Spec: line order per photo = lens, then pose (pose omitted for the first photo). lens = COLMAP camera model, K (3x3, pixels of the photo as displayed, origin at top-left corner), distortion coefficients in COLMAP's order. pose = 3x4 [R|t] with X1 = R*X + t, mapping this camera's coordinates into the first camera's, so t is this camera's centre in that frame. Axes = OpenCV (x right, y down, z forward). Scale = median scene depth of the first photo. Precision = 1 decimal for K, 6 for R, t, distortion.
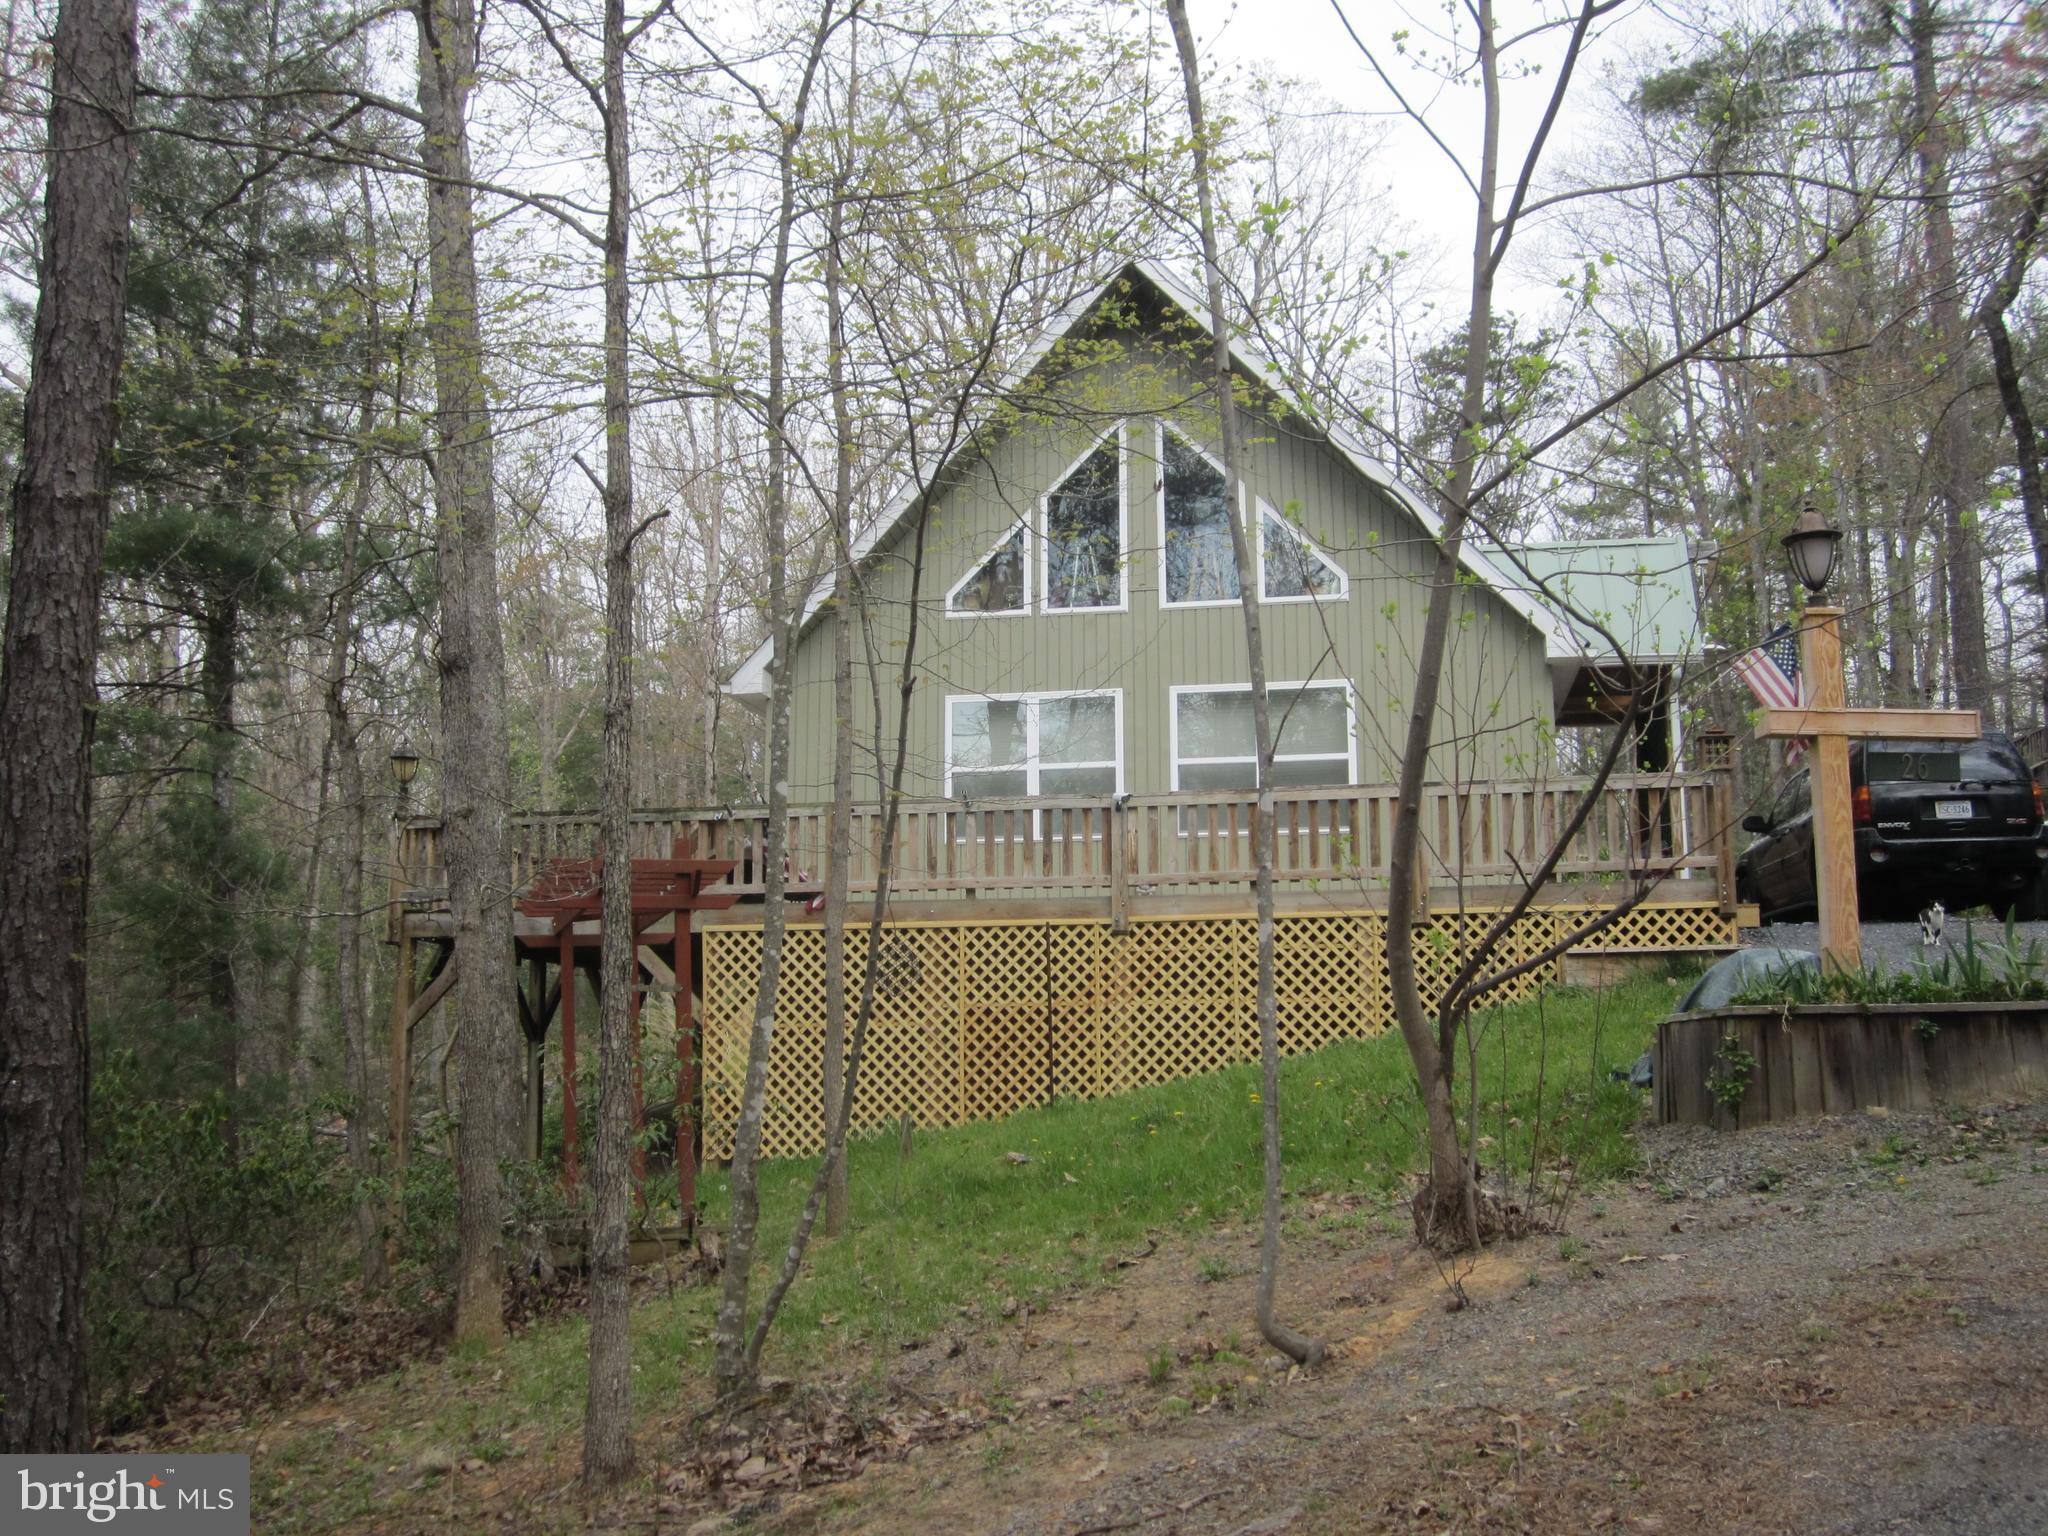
lens RADIAL K [[2023.1, 0, 1023.7], [0, 2023.1, 764.8], [0, 0, 1]] dist [-0.005789, 0.000000]
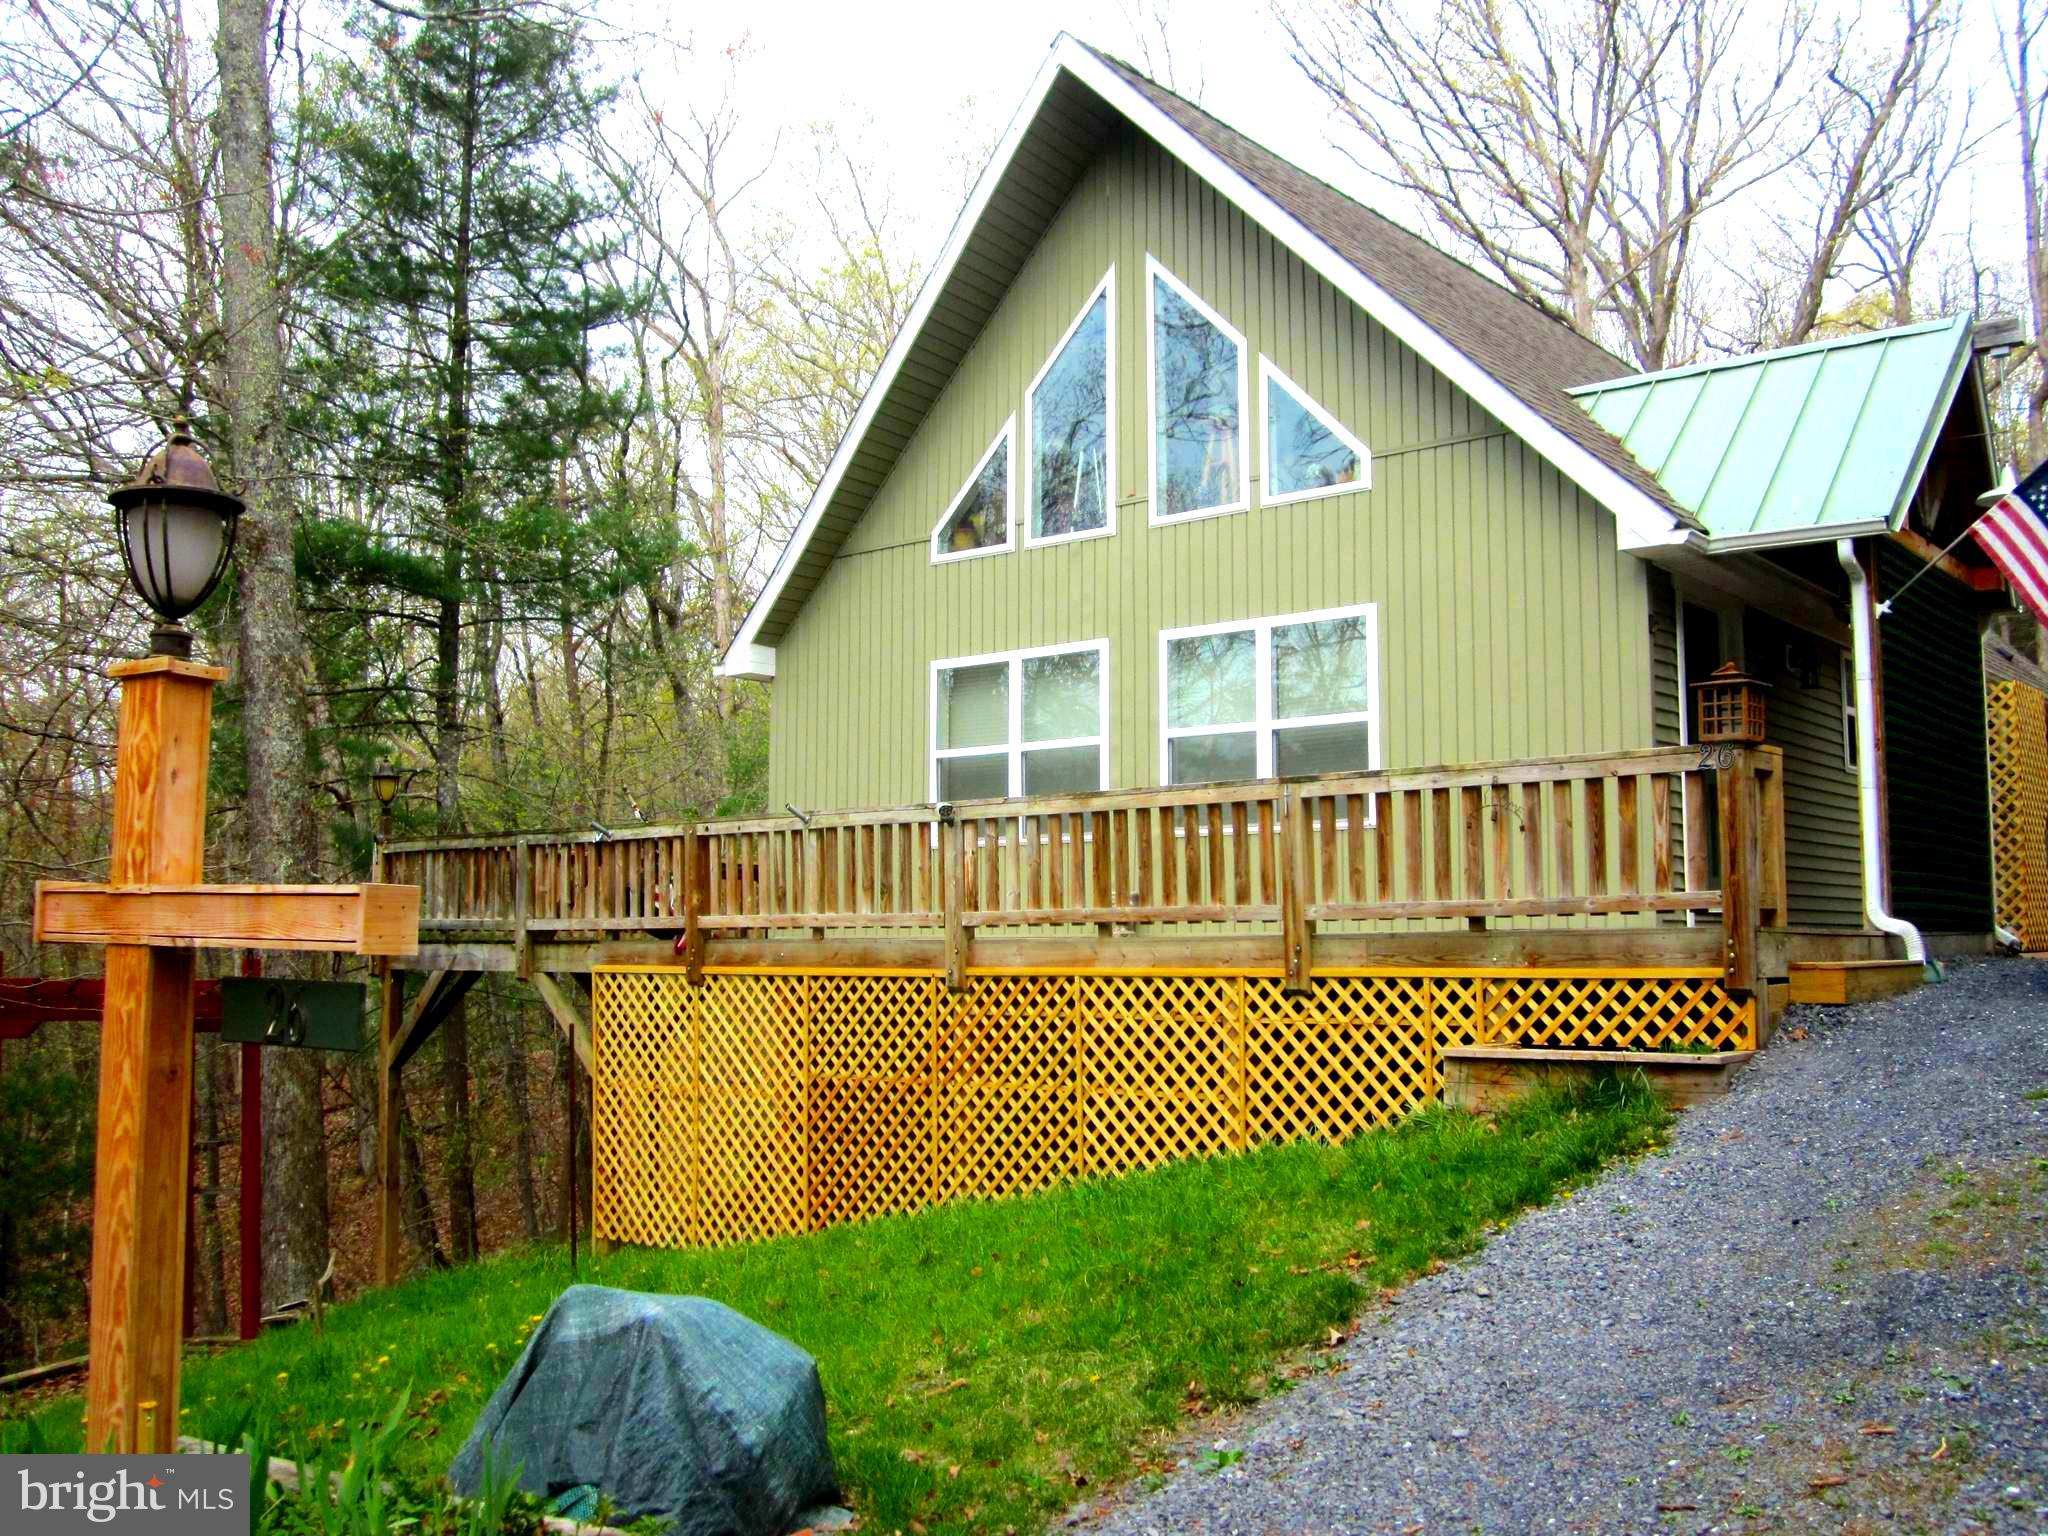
lens RADIAL K [[2023.1, 0, 1021.0], [0, 2023.1, 757.9], [0, 0, 1]] dist [-0.005789, 0.000000]
pose [[0.843464, -0.040267, -0.535674, 0.505261], [0.077566, 0.995866, 0.047274, -0.038074], [0.531556, -0.081424, 0.843100, 0.418293]]
